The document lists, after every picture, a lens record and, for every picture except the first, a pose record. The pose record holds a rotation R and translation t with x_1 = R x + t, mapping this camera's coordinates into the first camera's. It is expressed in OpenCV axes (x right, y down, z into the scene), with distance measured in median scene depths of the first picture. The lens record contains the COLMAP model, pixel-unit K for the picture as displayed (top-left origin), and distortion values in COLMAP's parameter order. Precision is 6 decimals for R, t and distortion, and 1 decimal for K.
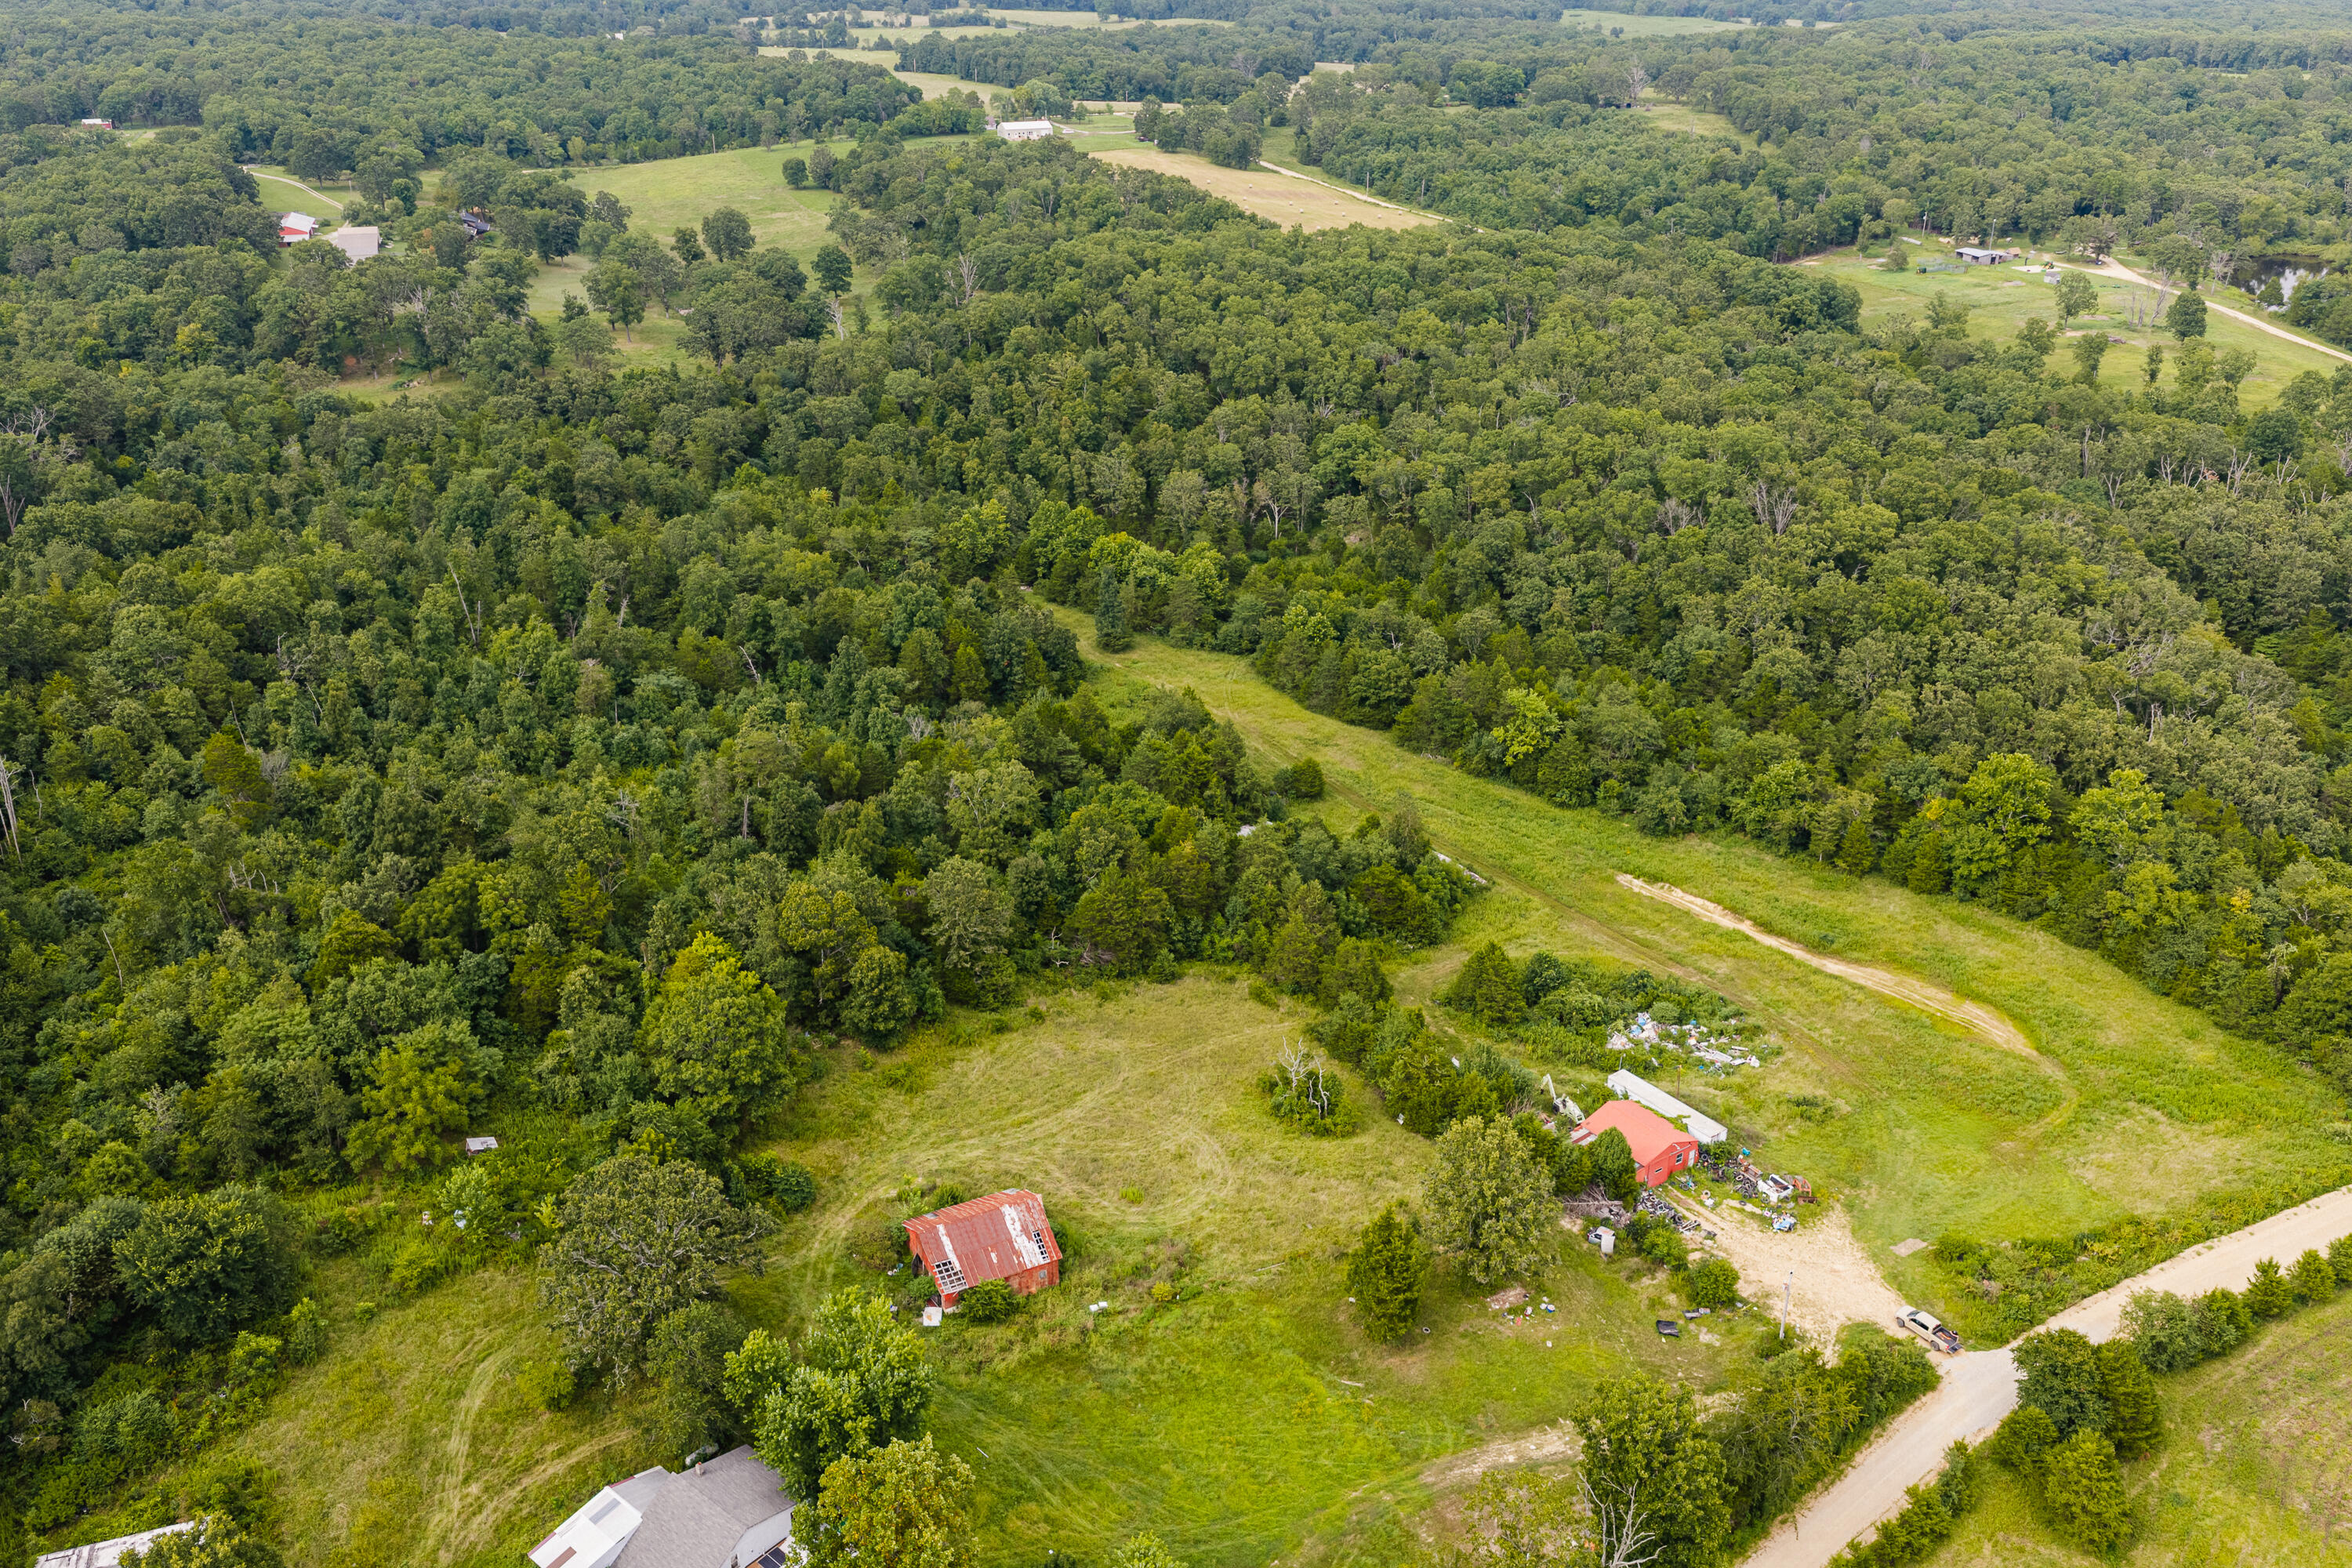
lens RADIAL K [[1933.3, 0, 1168.4], [0, 1933.3, 786.9], [0, 0, 1]] dist [0.032858, -0.018779]
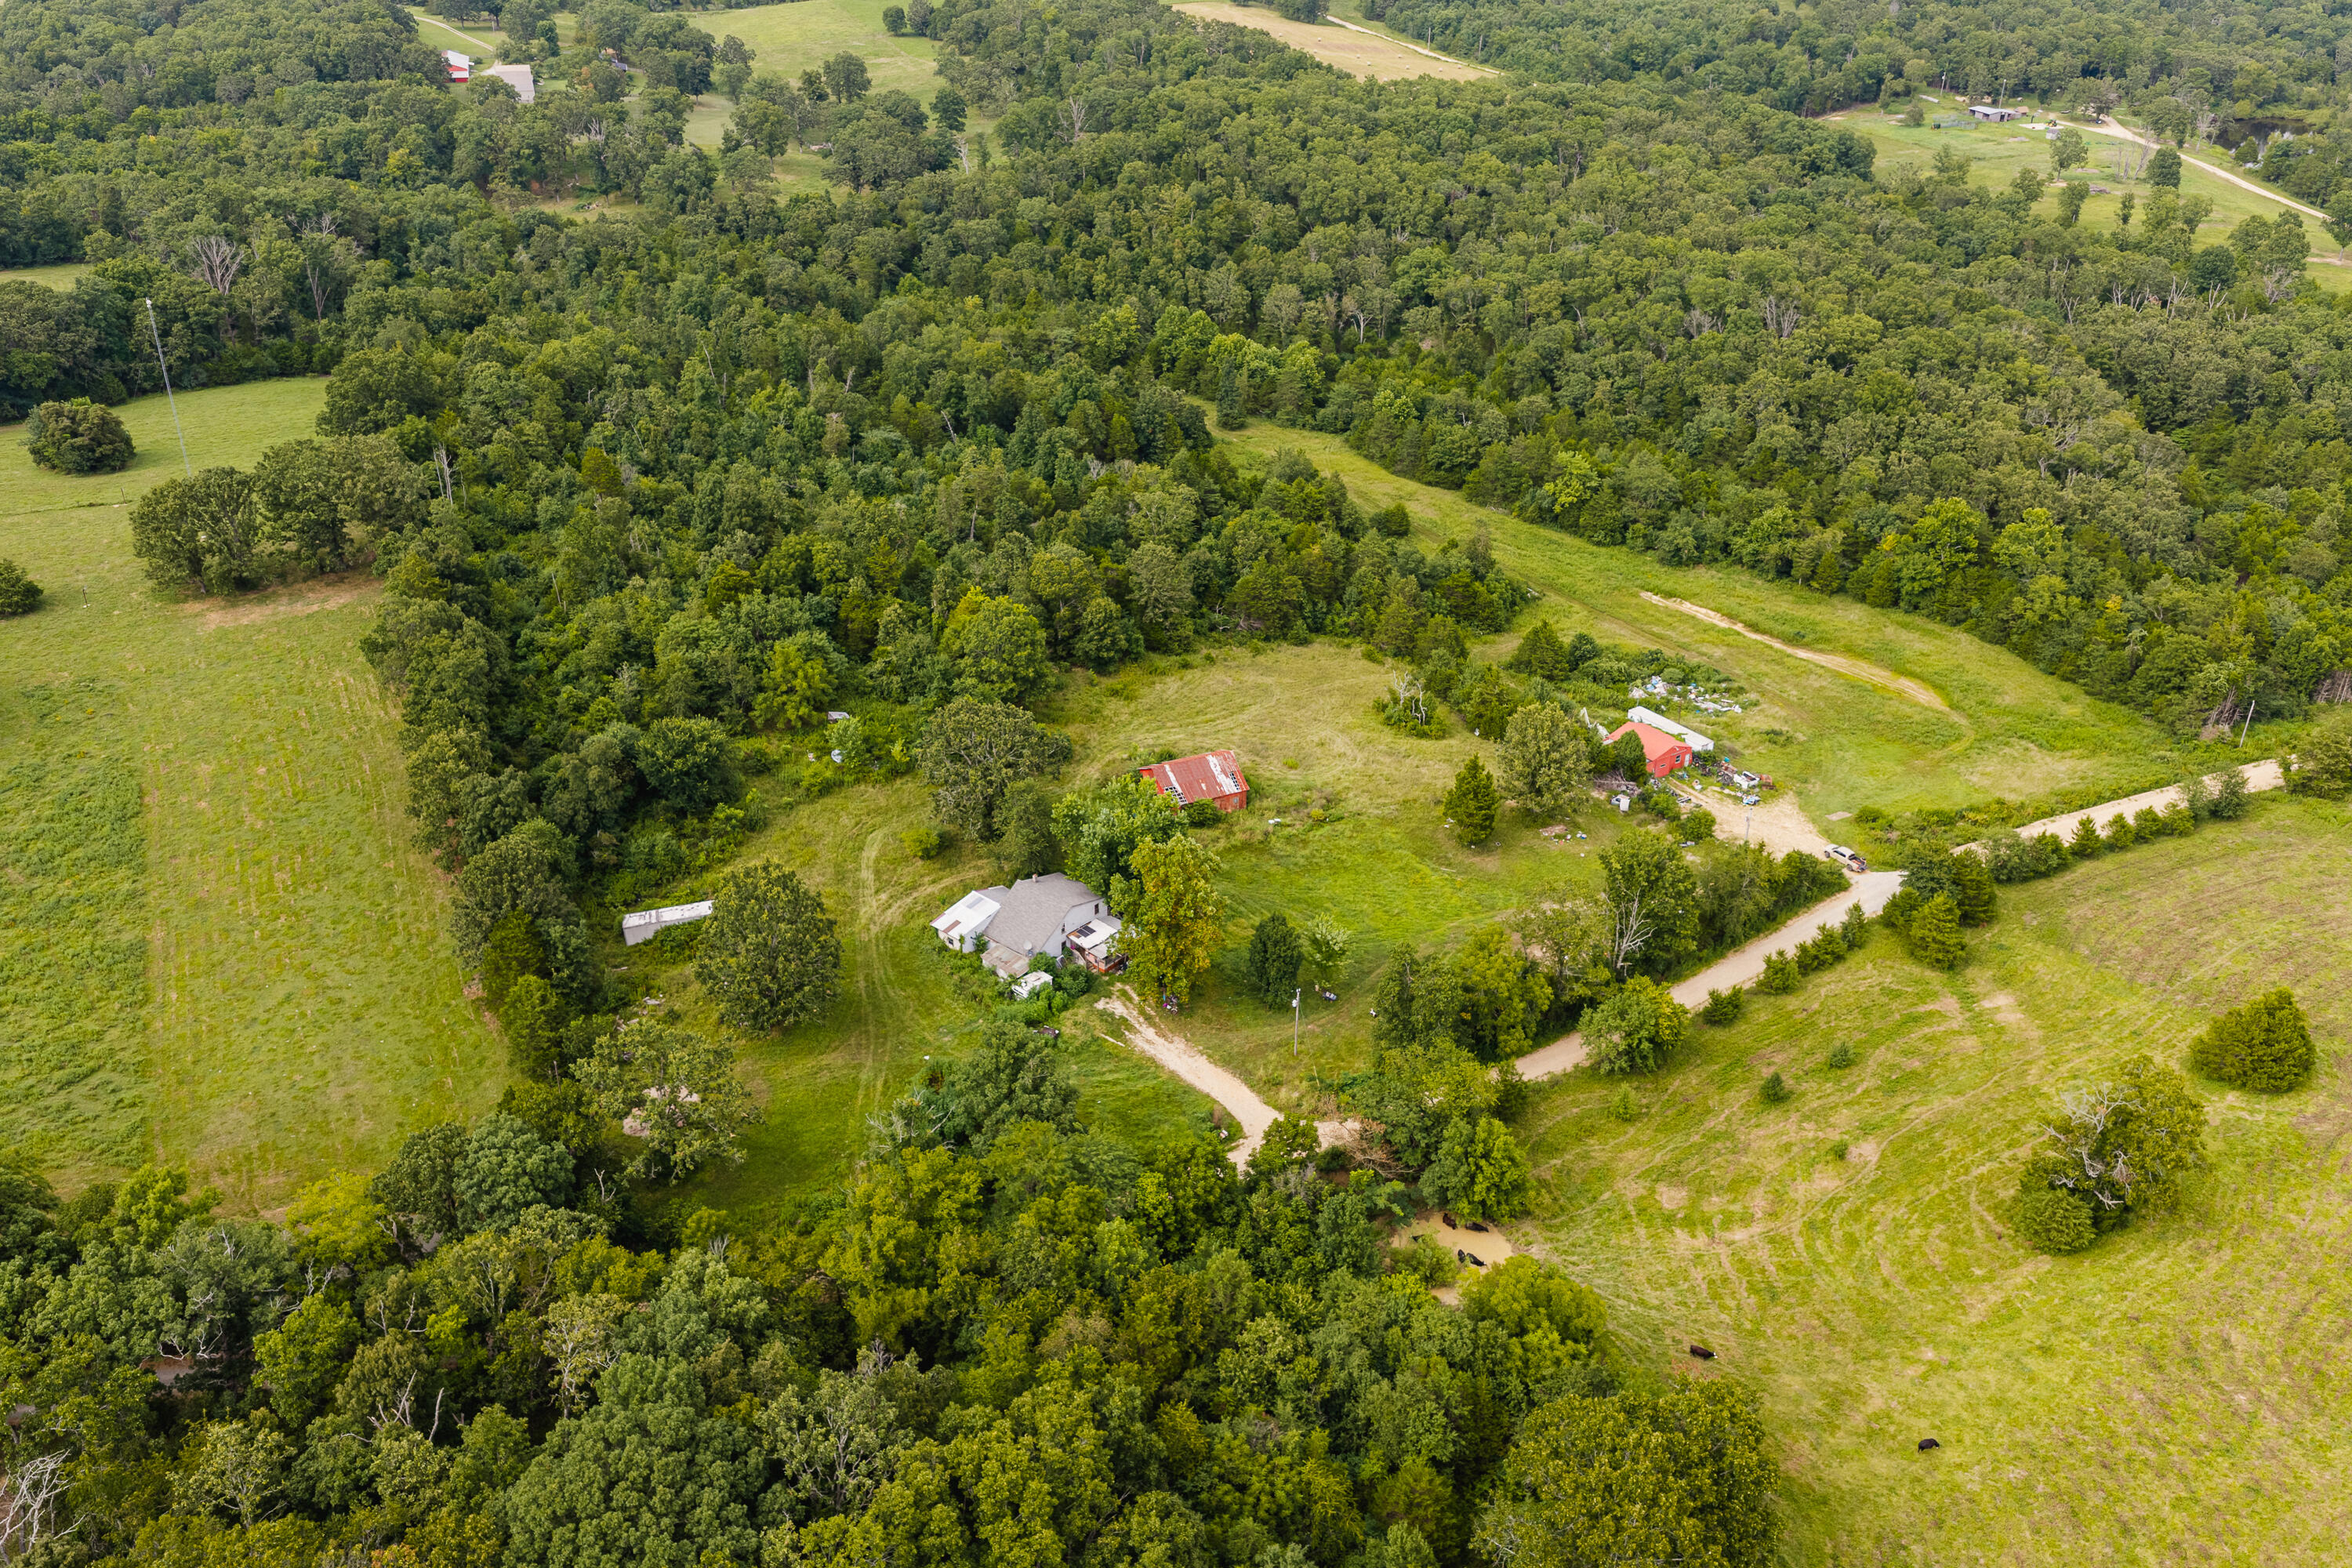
lens RADIAL K [[1933.3, 0, 1169.6], [0, 1933.3, 795.4], [0, 0, 1]] dist [0.032858, -0.018779]
pose [[0.999785, 0.018832, -0.008734, -0.063831], [-0.018169, 0.997336, 0.070641, 0.091085], [0.010041, -0.070467, 0.997464, -0.282411]]
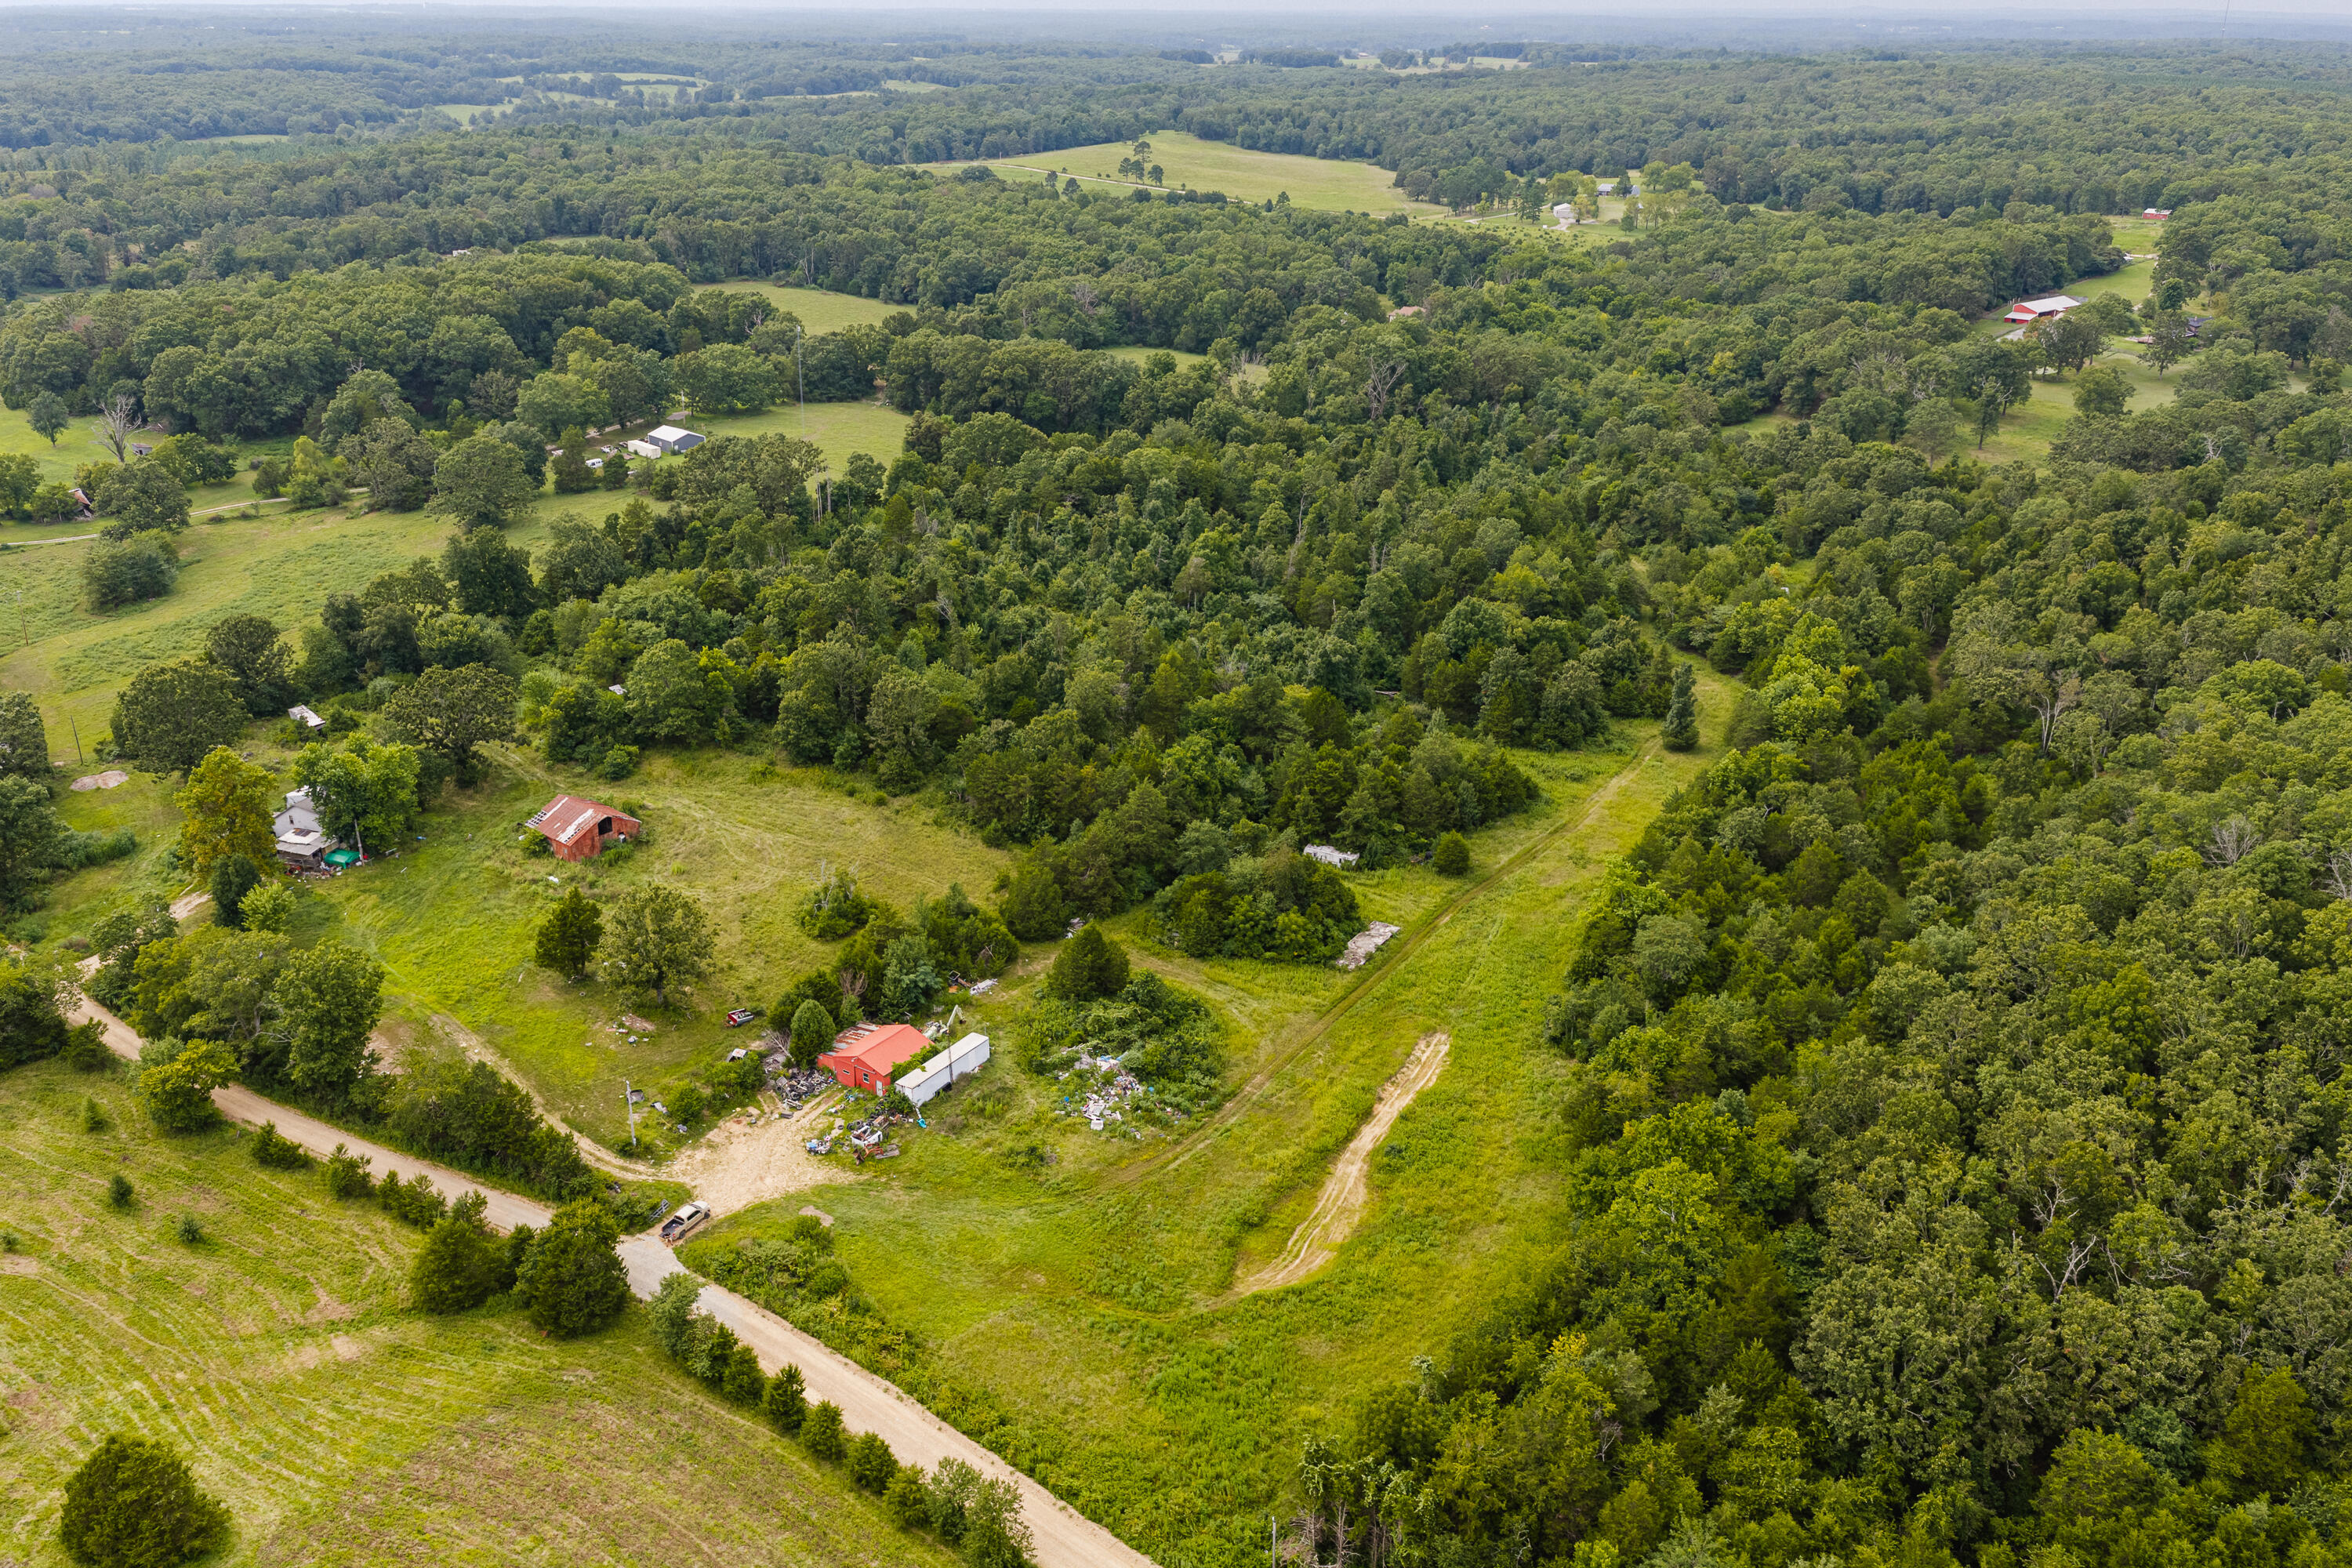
lens RADIAL K [[1933.3, 0, 1172.7], [0, 1933.3, 780.3], [0, 0, 1]] dist [0.032858, -0.018779]
pose [[0.366759, 0.345688, -0.863706, 0.891768], [-0.392362, 0.899268, 0.193311, -0.179306], [0.843528, 0.267987, 0.465449, 0.421333]]
